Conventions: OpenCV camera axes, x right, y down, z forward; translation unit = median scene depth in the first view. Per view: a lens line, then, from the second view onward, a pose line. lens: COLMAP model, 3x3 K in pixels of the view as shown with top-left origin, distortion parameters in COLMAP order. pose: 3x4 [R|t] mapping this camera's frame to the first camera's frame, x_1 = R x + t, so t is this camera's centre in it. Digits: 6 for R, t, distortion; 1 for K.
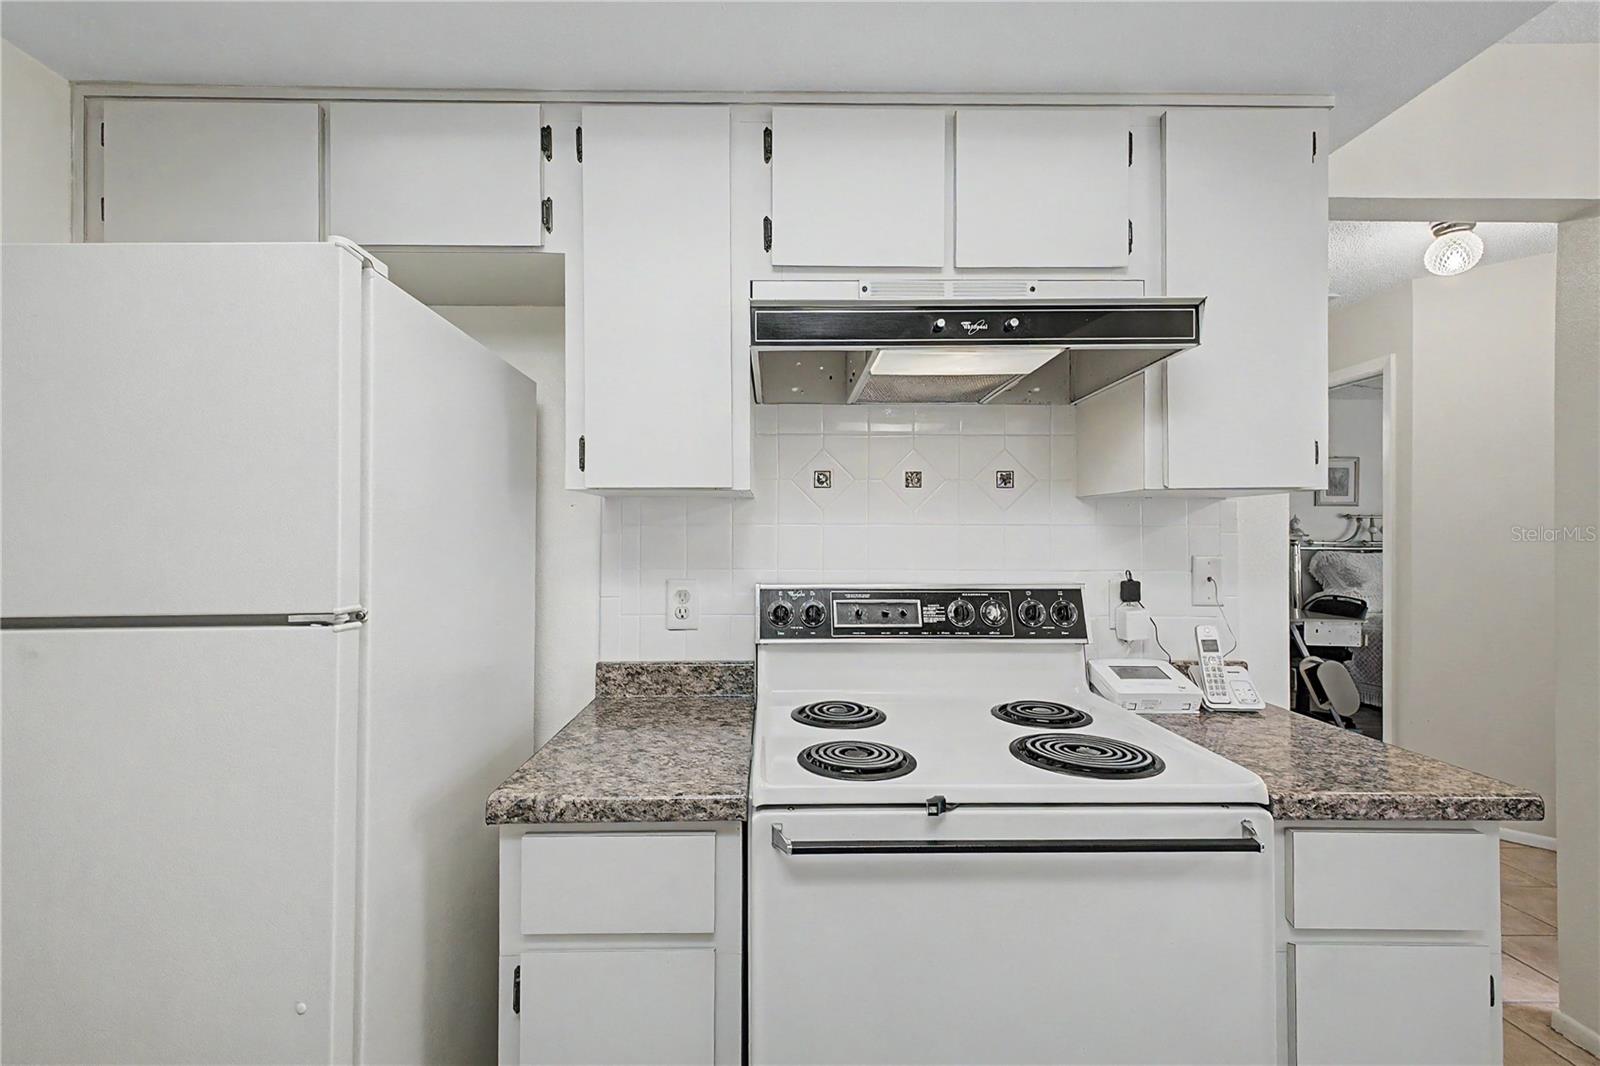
lens RADIAL K [[659.5, 0, 800.2], [0, 659.5, 533.8], [0, 0, 1]] dist [0.011278, -0.001871]
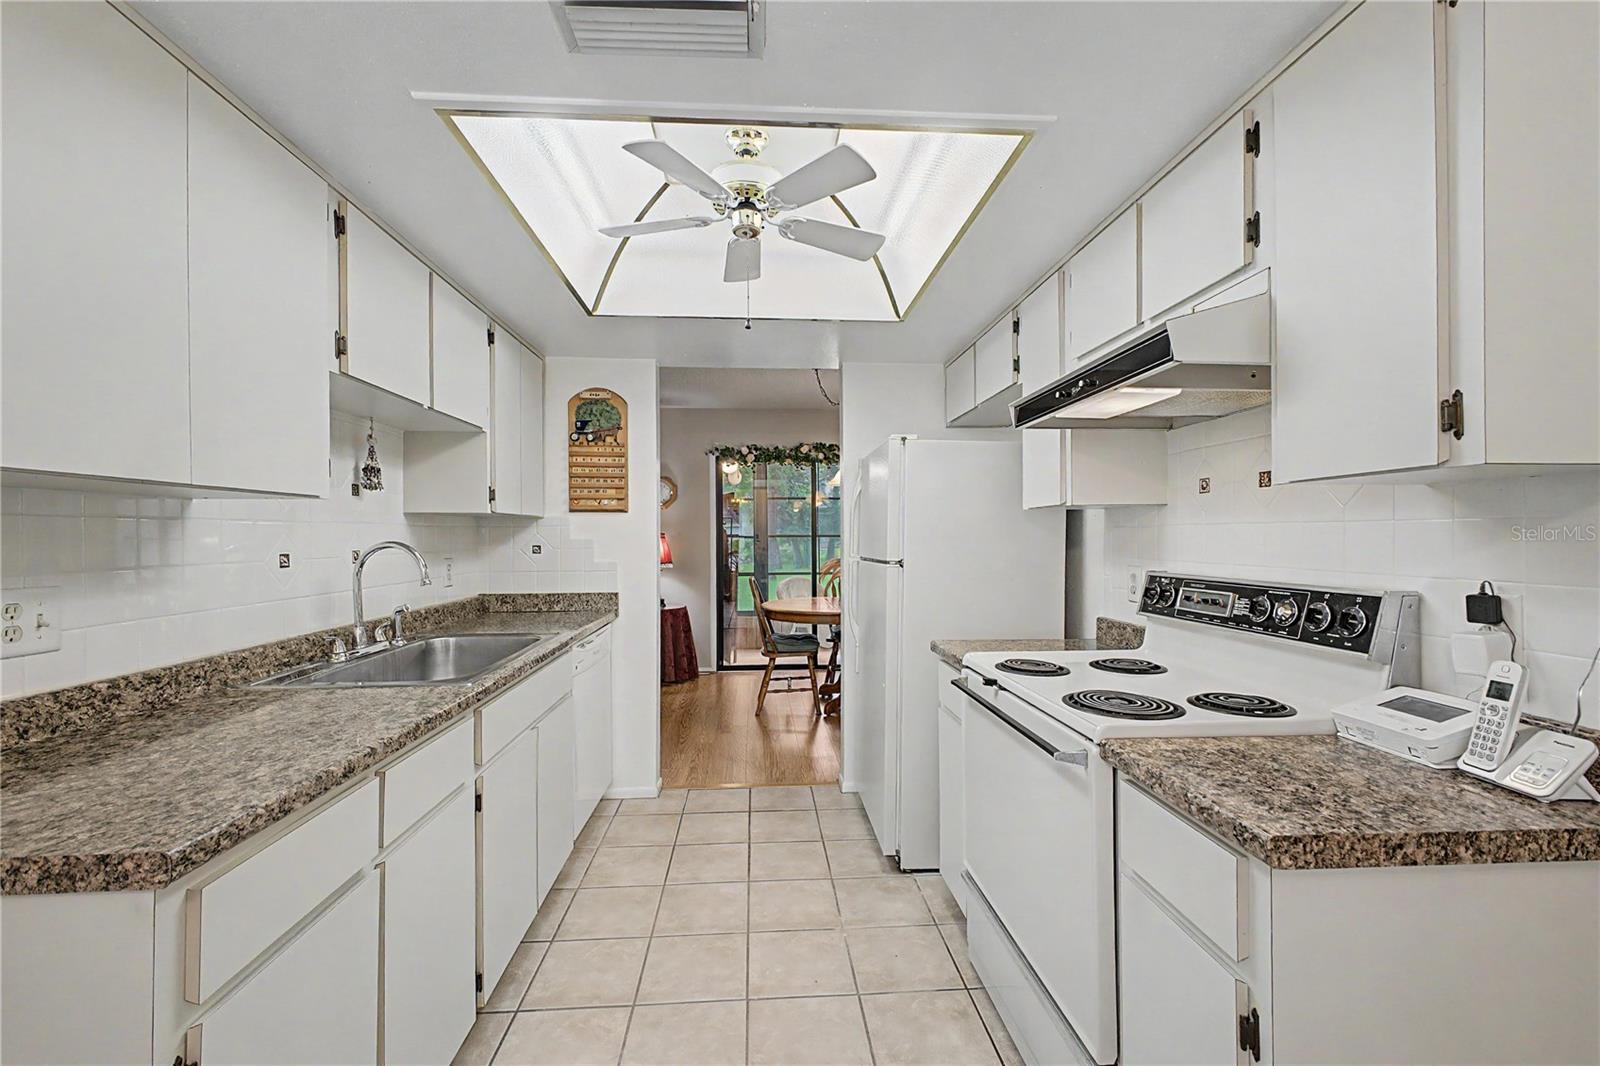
lens RADIAL K [[659.5, 0, 800.3], [0, 659.5, 533.7], [0, 0, 1]] dist [0.011278, -0.001871]
pose [[0.058956, -0.005988, -0.998243, 1.238391], [0.010742, 0.999928, -0.005363, 0.000710], [0.998203, -0.010407, 0.059016, 0.226508]]
